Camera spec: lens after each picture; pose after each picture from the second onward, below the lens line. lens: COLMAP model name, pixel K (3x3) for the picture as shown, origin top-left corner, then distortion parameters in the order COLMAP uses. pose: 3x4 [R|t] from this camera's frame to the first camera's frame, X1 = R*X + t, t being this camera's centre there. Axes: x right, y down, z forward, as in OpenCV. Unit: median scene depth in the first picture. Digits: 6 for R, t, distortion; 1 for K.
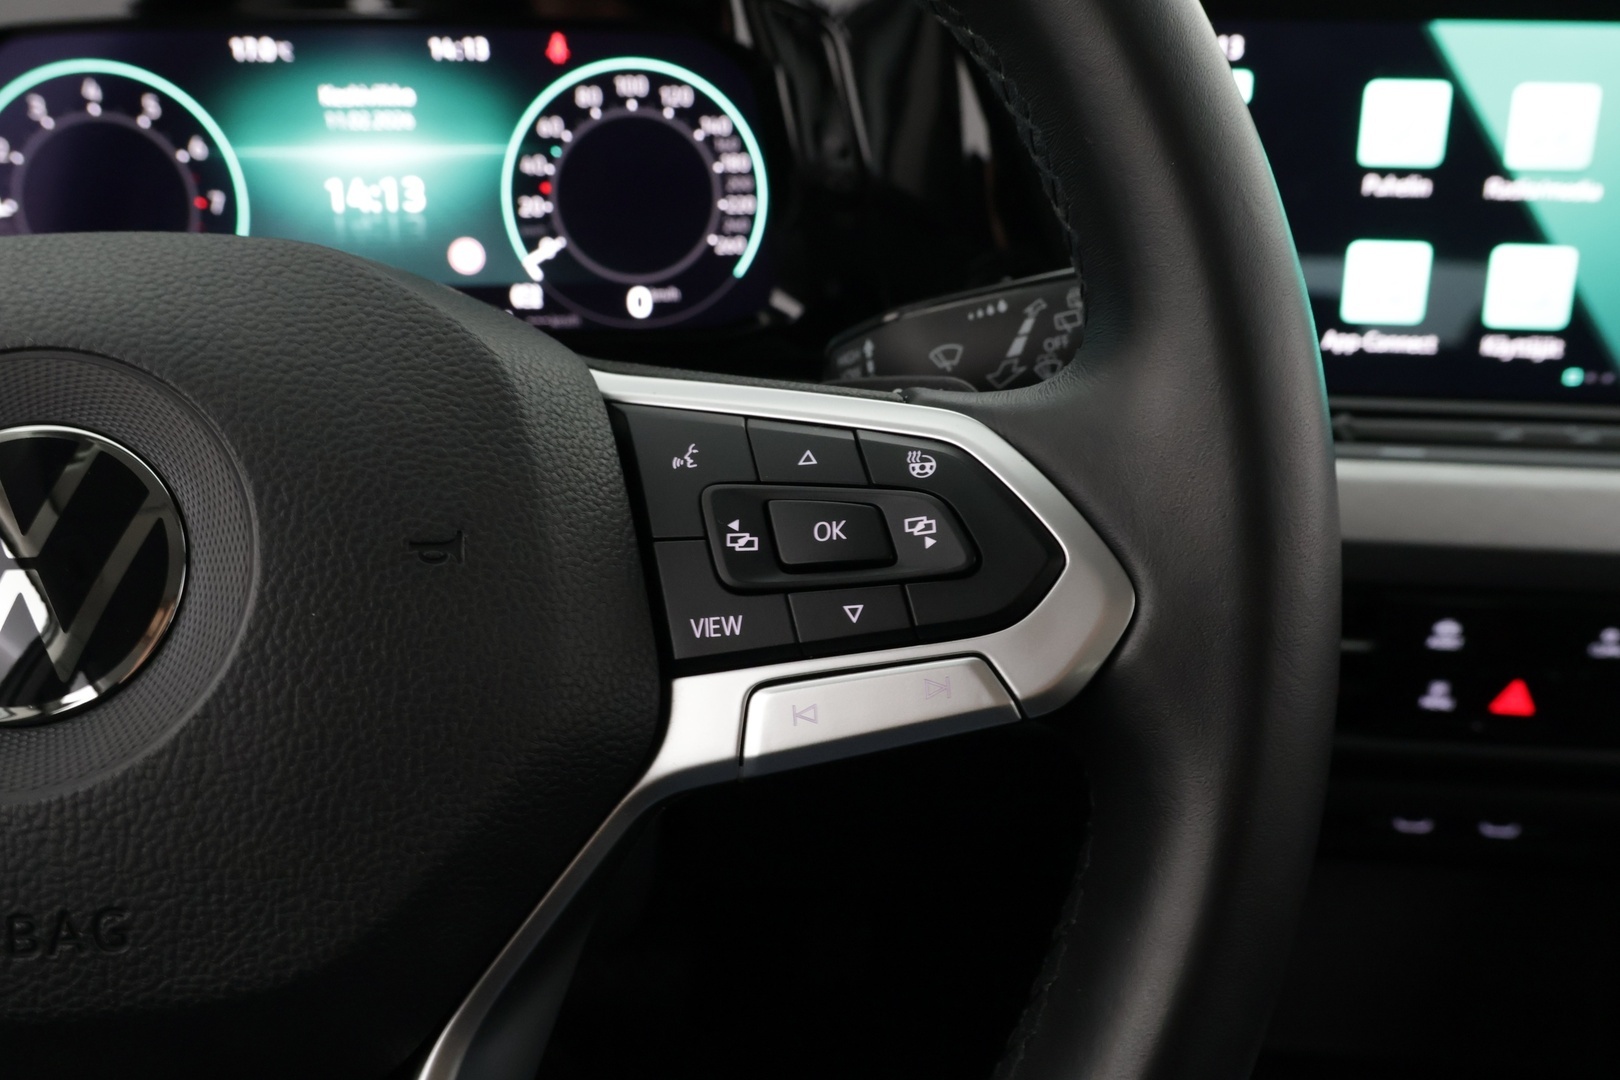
lens RADIAL K [[1356.0, 0, 813.3], [0, 1356.0, 536.2], [0, 0, 1]] dist [-0.023233, 0.016368]
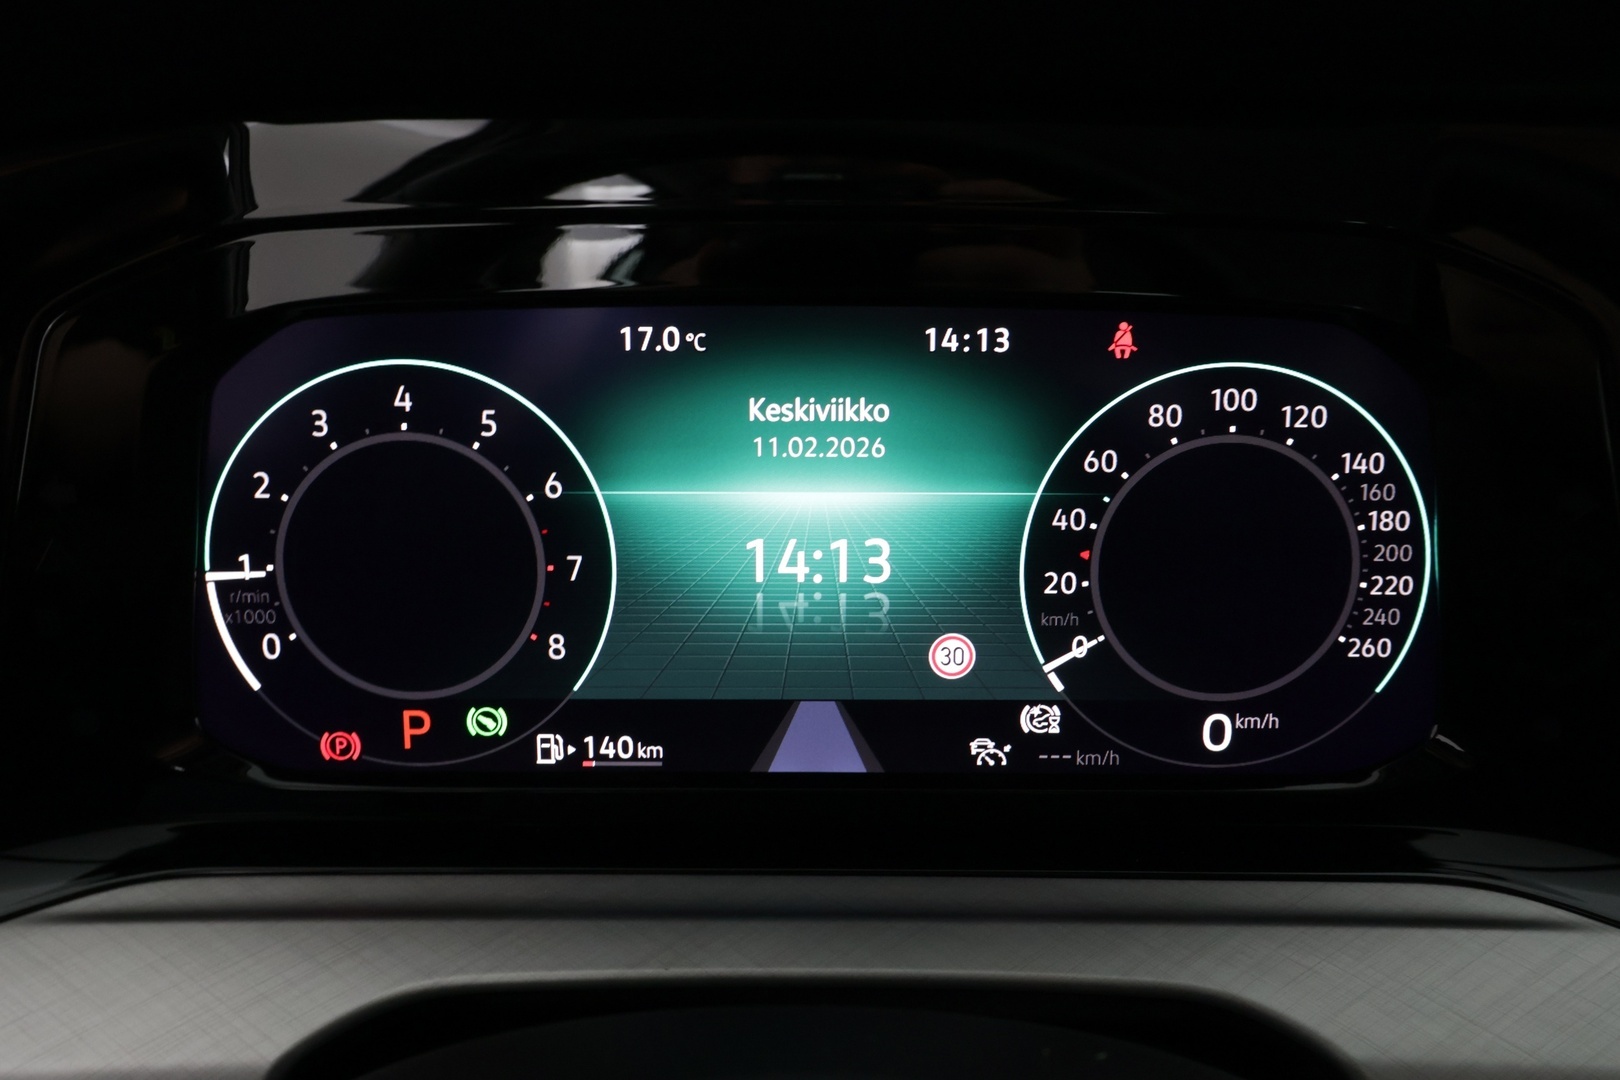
lens RADIAL K [[1356.0, 0, 812.1], [0, 1356.0, 547.1], [0, 0, 1]] dist [-0.023233, 0.016368]
pose [[0.994163, 0.031319, -0.103239, -0.268505], [-0.039646, 0.996037, -0.079613, -0.213649], [0.100337, 0.083241, 0.991465, 0.378543]]
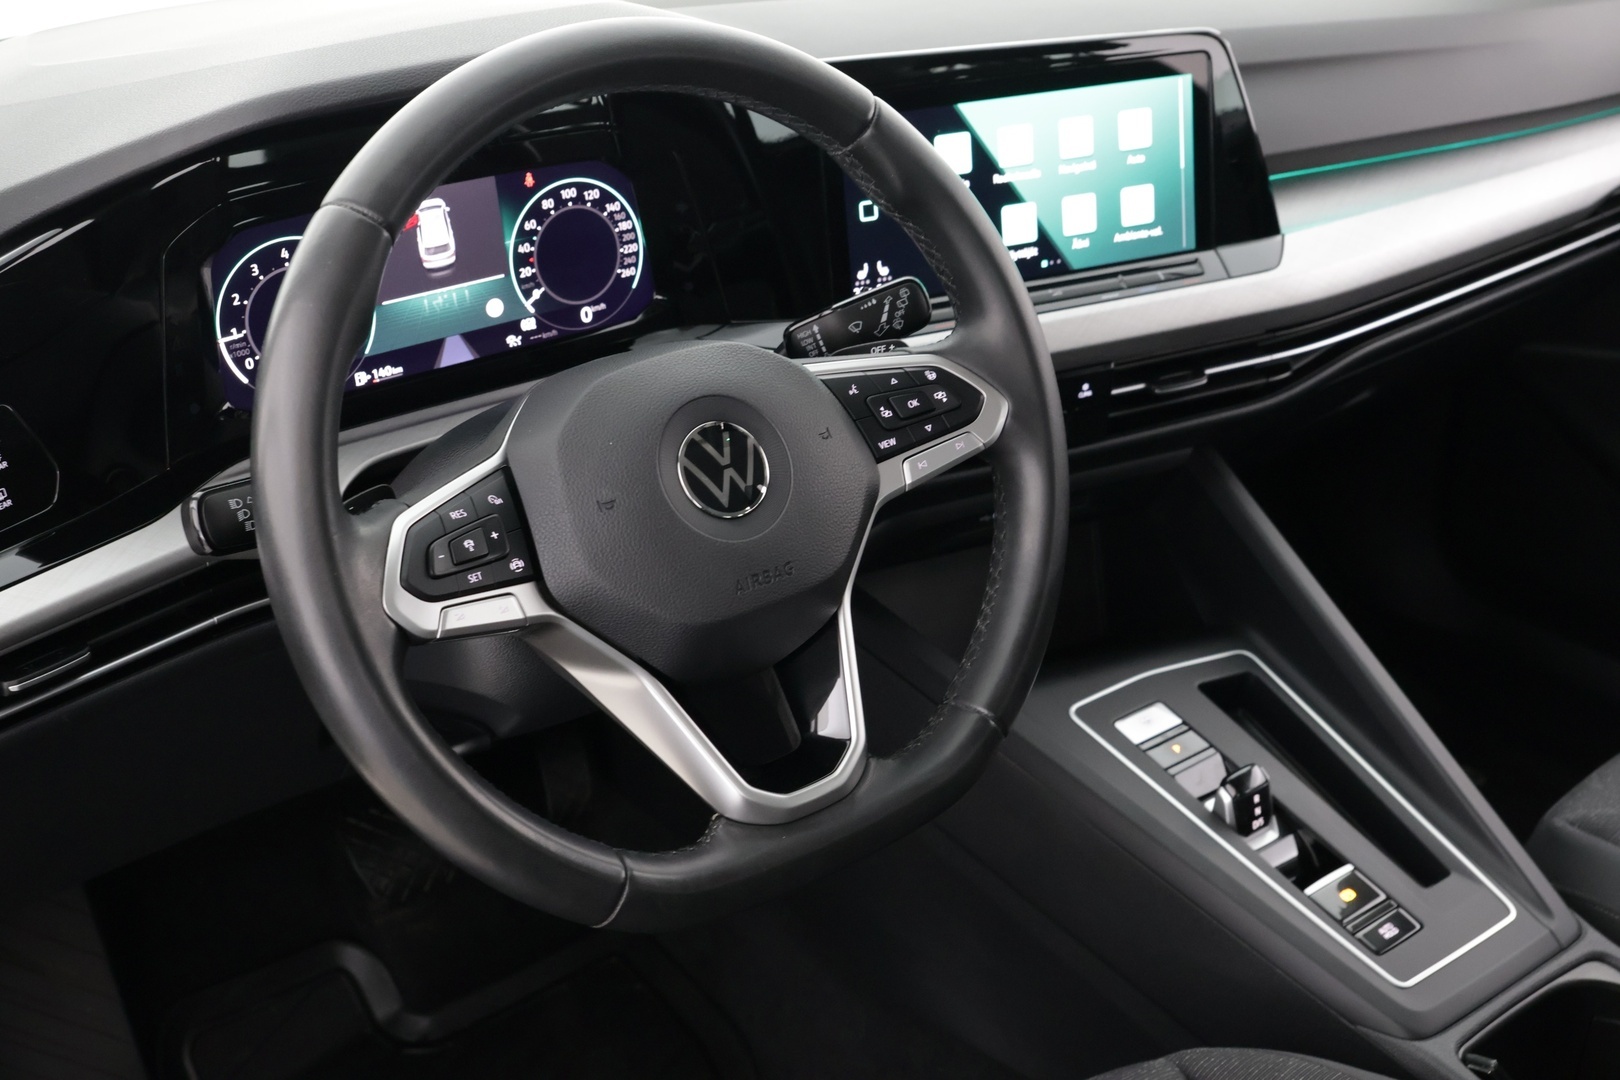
lens RADIAL K [[1921.1, 0, 816.7], [0, 1921.1, 528.1], [0, 0, 1]] dist [0.019638, 0.000000]
pose [[0.857504, -0.241221, 0.454423, -1.110651], [0.210681, 0.970457, 0.117587, -0.144051], [-0.469362, -0.005093, 0.882991, -1.353970]]
